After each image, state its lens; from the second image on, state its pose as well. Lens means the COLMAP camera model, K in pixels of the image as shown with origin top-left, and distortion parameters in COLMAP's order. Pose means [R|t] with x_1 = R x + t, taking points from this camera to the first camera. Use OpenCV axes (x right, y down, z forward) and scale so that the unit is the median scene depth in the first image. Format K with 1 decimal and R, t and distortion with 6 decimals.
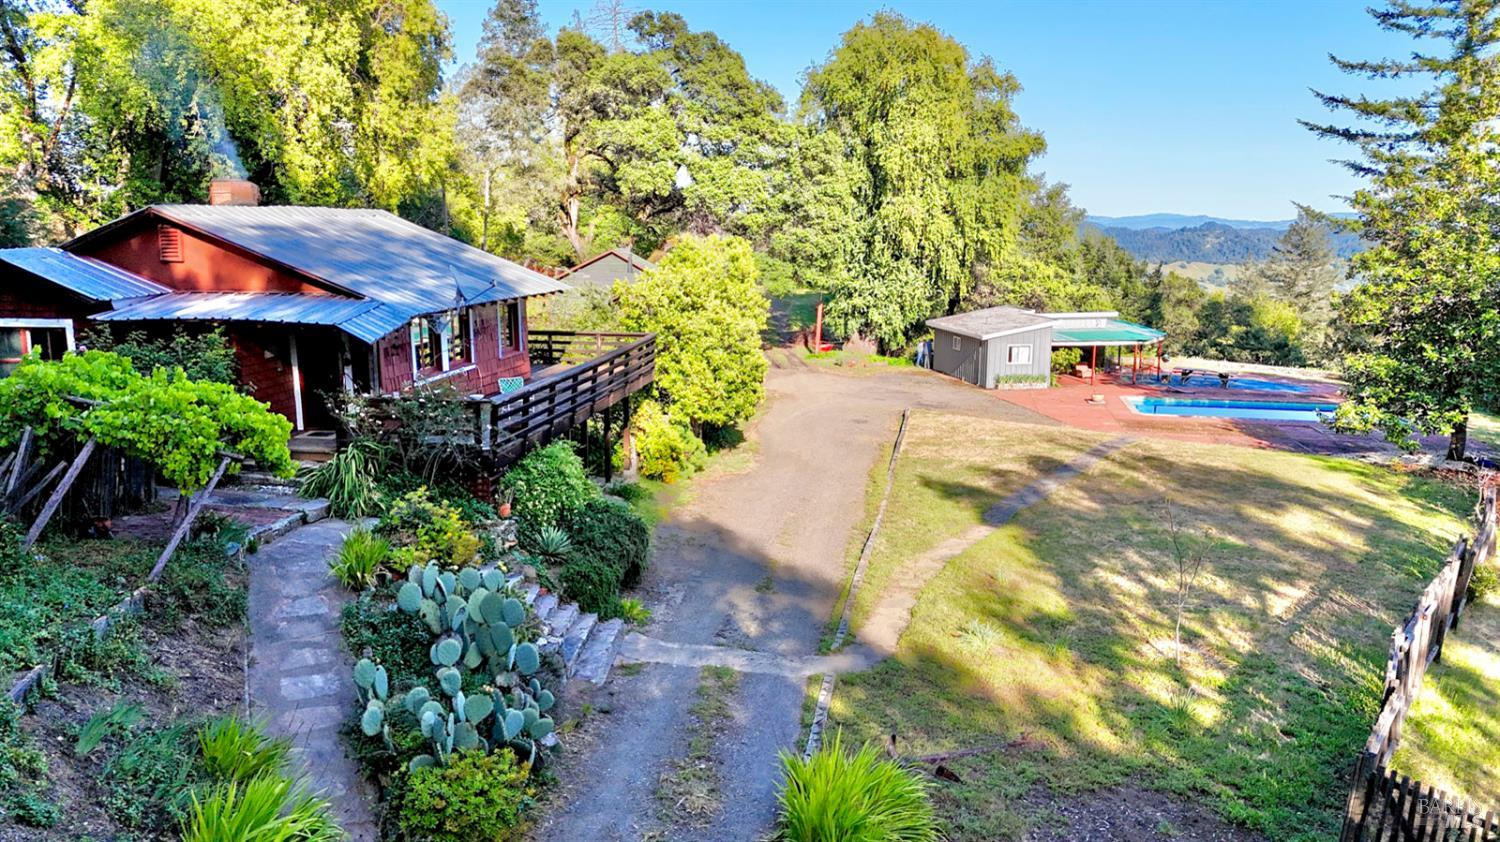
lens RADIAL K [[1090.8, 0, 746.3], [0, 1090.8, 430.1], [0, 0, 1]] dist [0.020704, 0.000479]
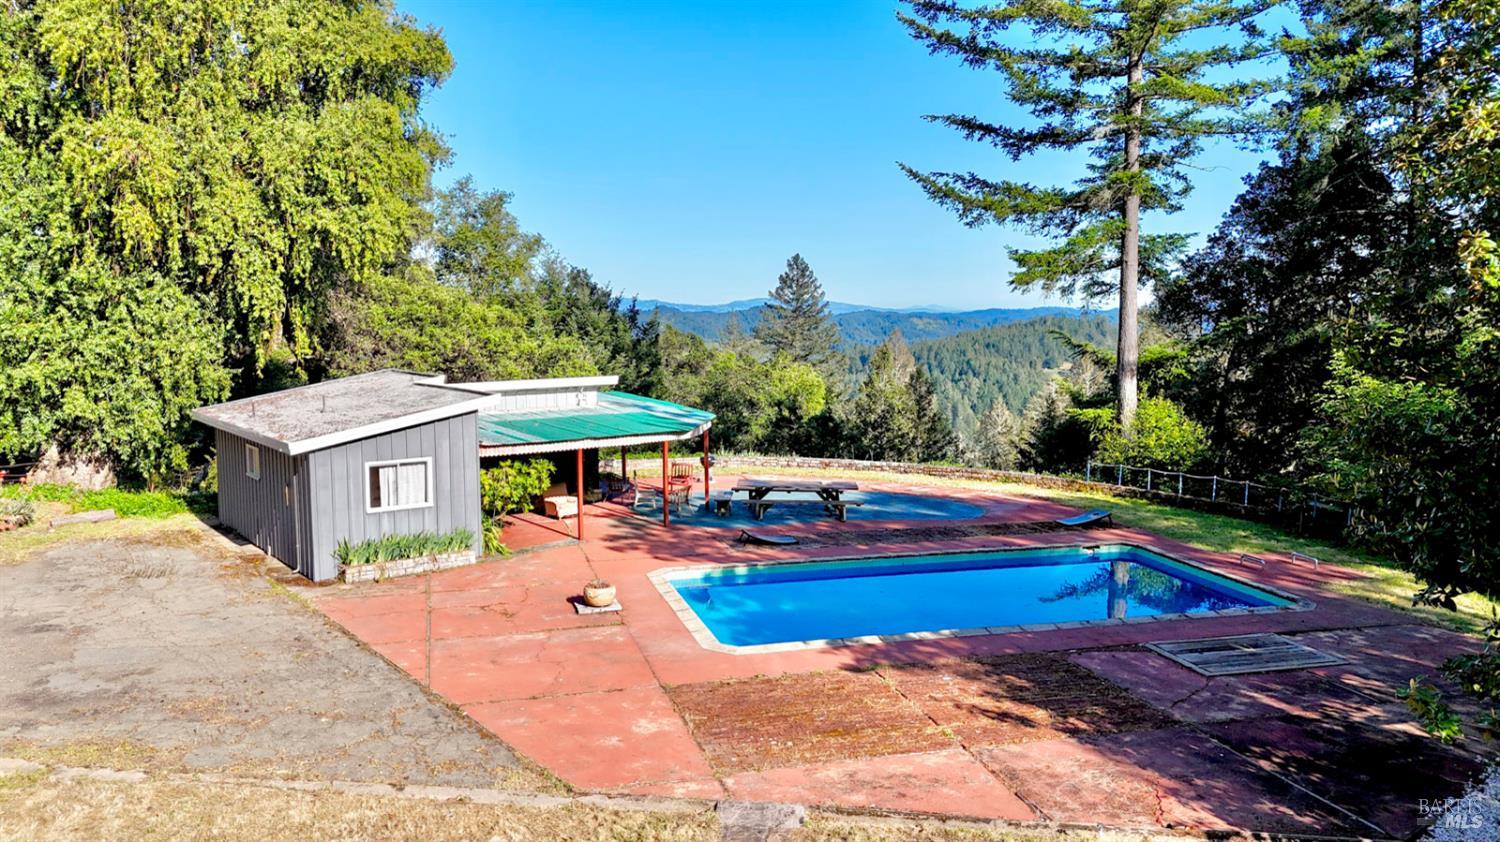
lens RADIAL K [[1090.8, 0, 746.3], [0, 1090.8, 430.1], [0, 0, 1]] dist [0.020704, 0.000479]
pose [[0.890868, -0.056055, 0.450791, 0.157326], [0.089828, 0.994500, -0.053856, -0.048056], [-0.445293, 0.088473, 0.891003, 0.502670]]
